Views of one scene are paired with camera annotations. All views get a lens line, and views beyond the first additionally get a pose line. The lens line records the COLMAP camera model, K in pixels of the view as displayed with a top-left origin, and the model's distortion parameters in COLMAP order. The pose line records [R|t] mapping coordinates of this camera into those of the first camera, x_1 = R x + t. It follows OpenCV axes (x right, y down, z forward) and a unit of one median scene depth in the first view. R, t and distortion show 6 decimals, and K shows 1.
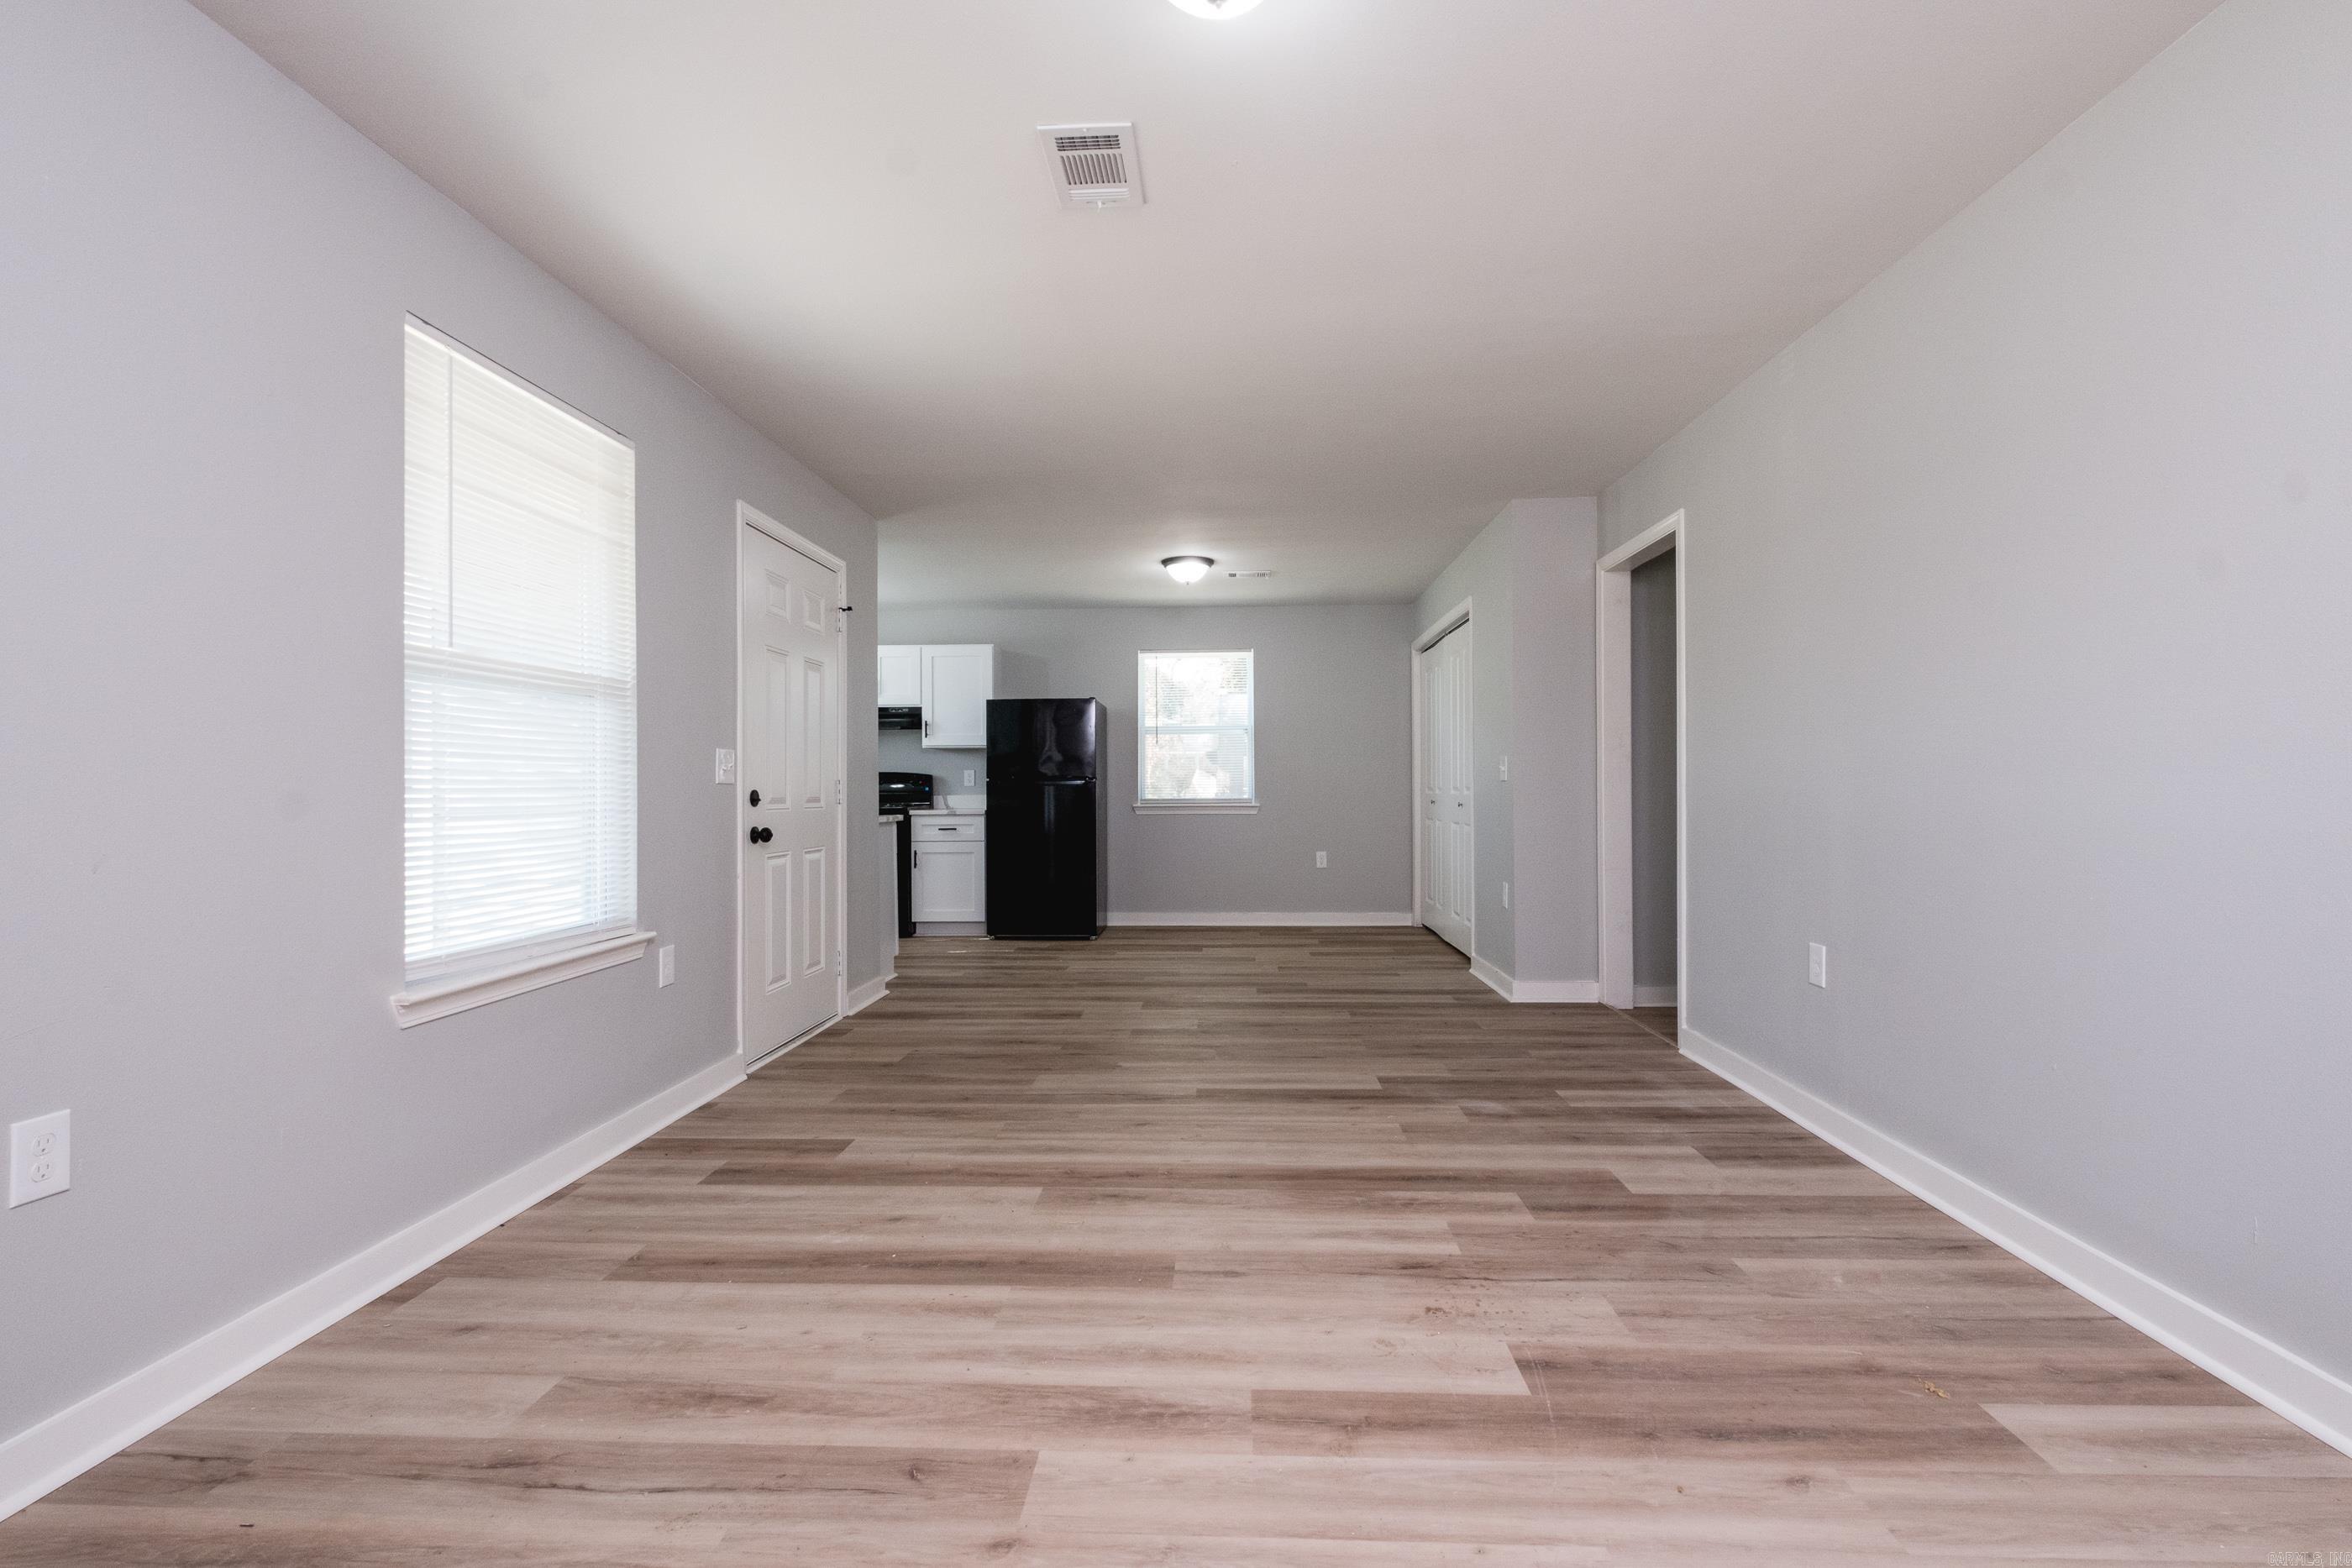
lens RADIAL K [[1049.4, 0, 1187.7], [0, 1049.4, 790.7], [0, 0, 1]] dist [0.012428, -0.009659]
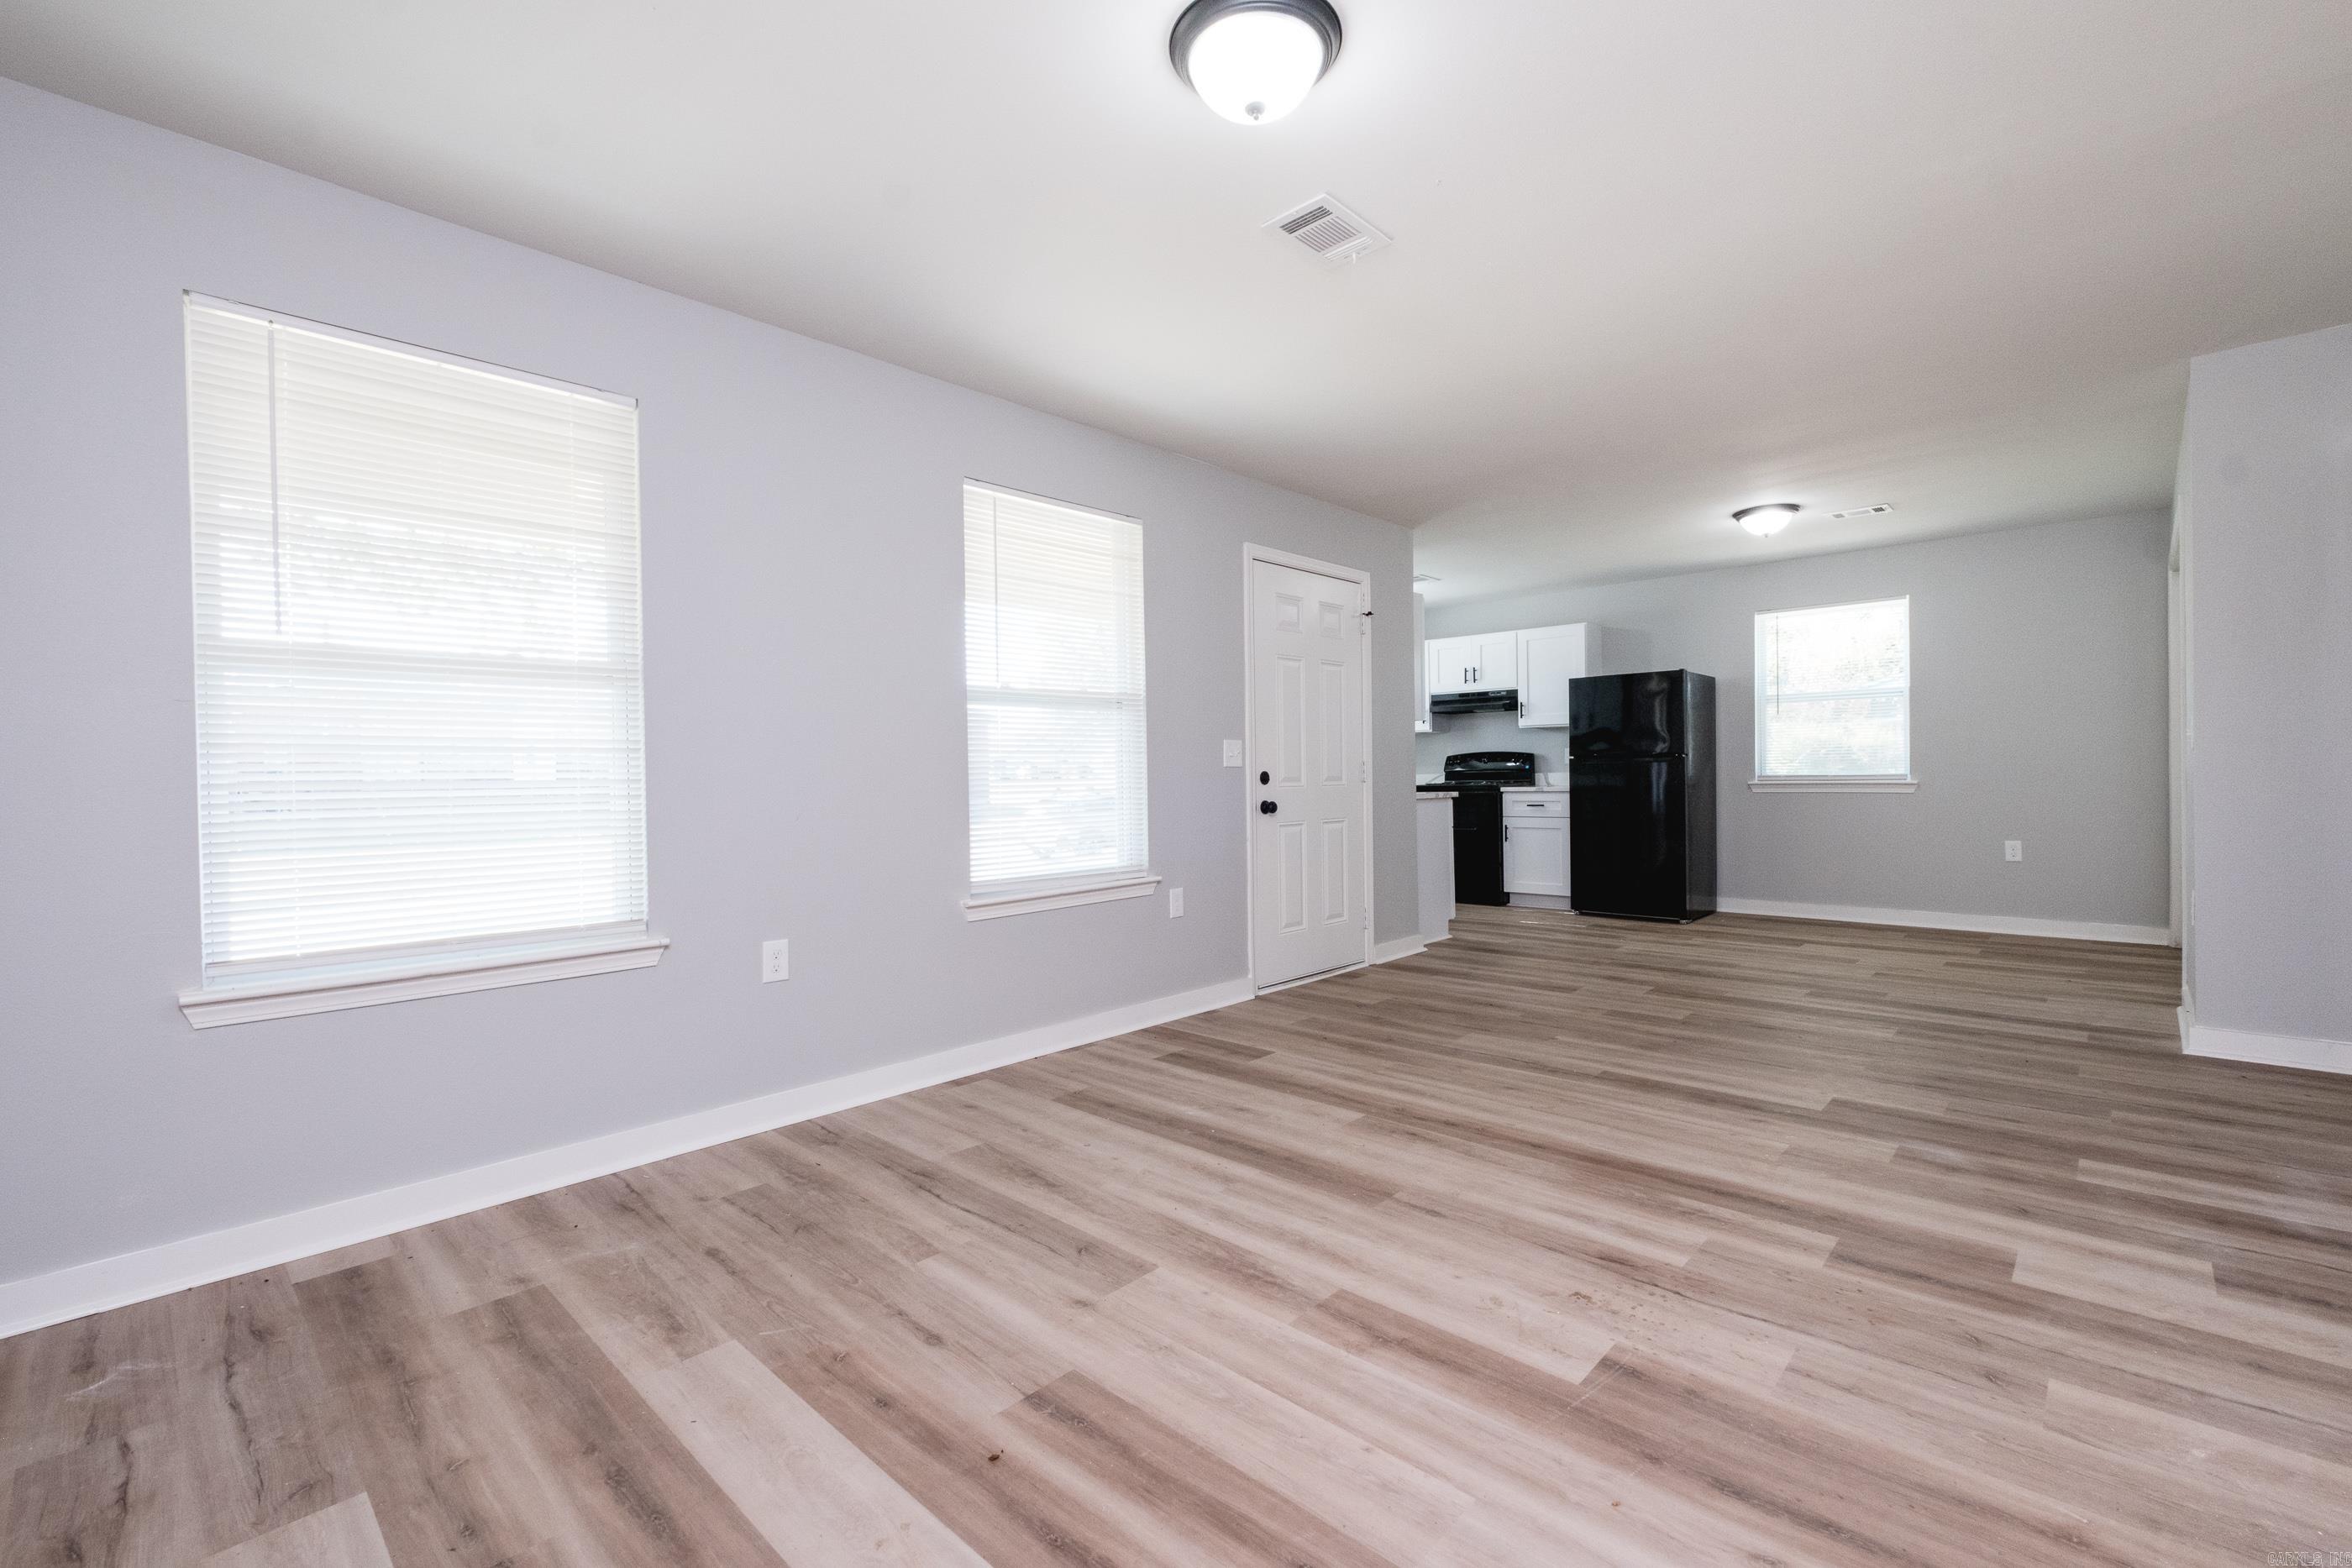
lens RADIAL K [[1007.3, 0, 1182.6], [0, 1007.3, 782.8], [0, 0, 1]] dist [0.003554, -0.003243]
pose [[0.755857, 0.000479, -0.654737, 0.379929], [0.010047, 0.999874, 0.012329, -0.003830], [0.654660, -0.015897, 0.755756, 0.028853]]
